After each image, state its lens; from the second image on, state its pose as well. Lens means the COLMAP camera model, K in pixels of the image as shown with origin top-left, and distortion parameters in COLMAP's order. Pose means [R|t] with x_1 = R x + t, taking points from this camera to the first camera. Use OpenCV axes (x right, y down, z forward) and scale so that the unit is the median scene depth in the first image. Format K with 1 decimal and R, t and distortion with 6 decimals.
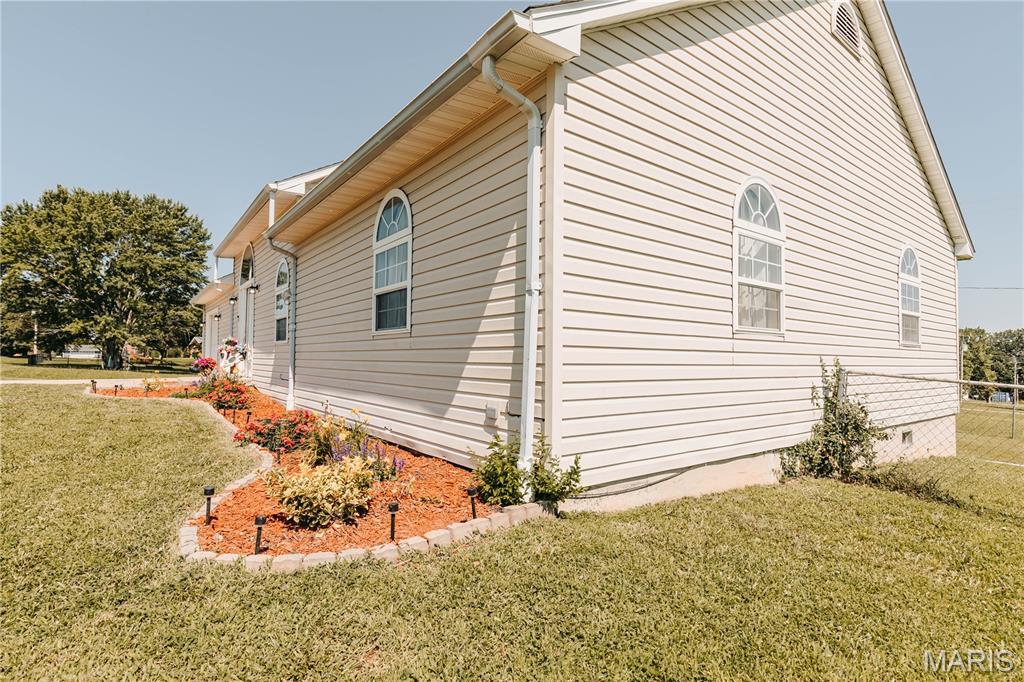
lens RADIAL K [[508.4, 0, 513.4], [0, 508.4, 344.6], [0, 0, 1]] dist [0.002747, -0.000160]
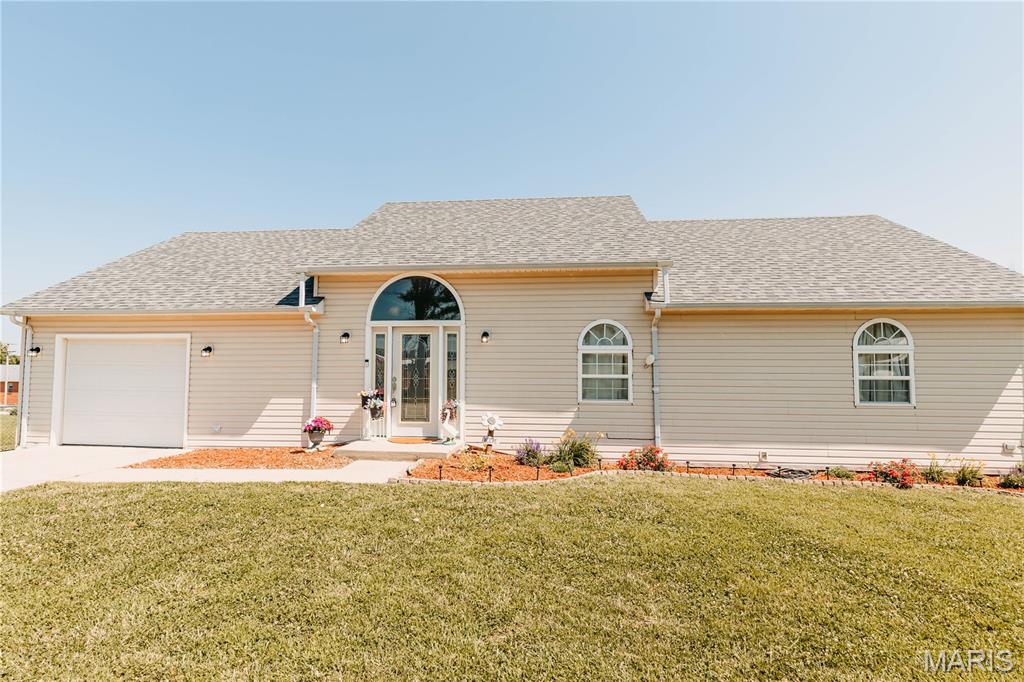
lens RADIAL K [[508.4, 0, 513.4], [0, 508.4, 344.6], [0, 0, 1]] dist [0.002747, -0.000160]
pose [[0.673860, 0.071266, 0.735414, -2.196153], [-0.024118, 0.996929, -0.074508, -0.064569], [-0.738465, 0.032472, 0.673510, 0.753758]]
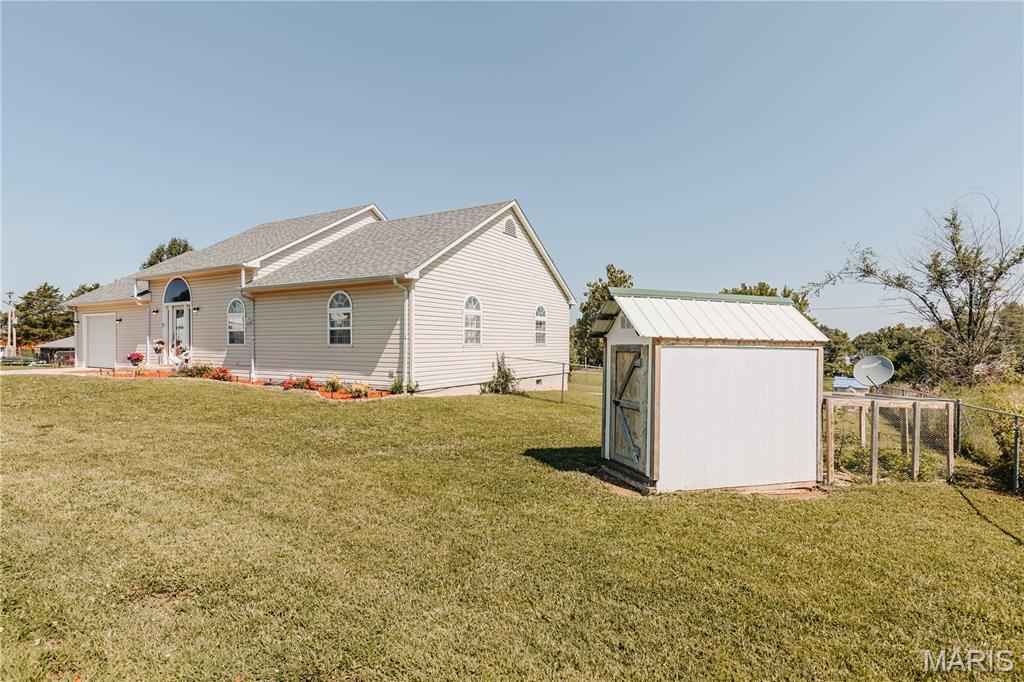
lens RADIAL K [[508.4, 0, 513.4], [0, 508.4, 344.6], [0, 0, 1]] dist [0.002747, -0.000160]
pose [[0.920325, -0.010289, 0.391019, -0.430969], [-0.003497, 0.999398, 0.034530, -0.118329], [-0.391139, -0.033146, 0.919735, -1.694178]]
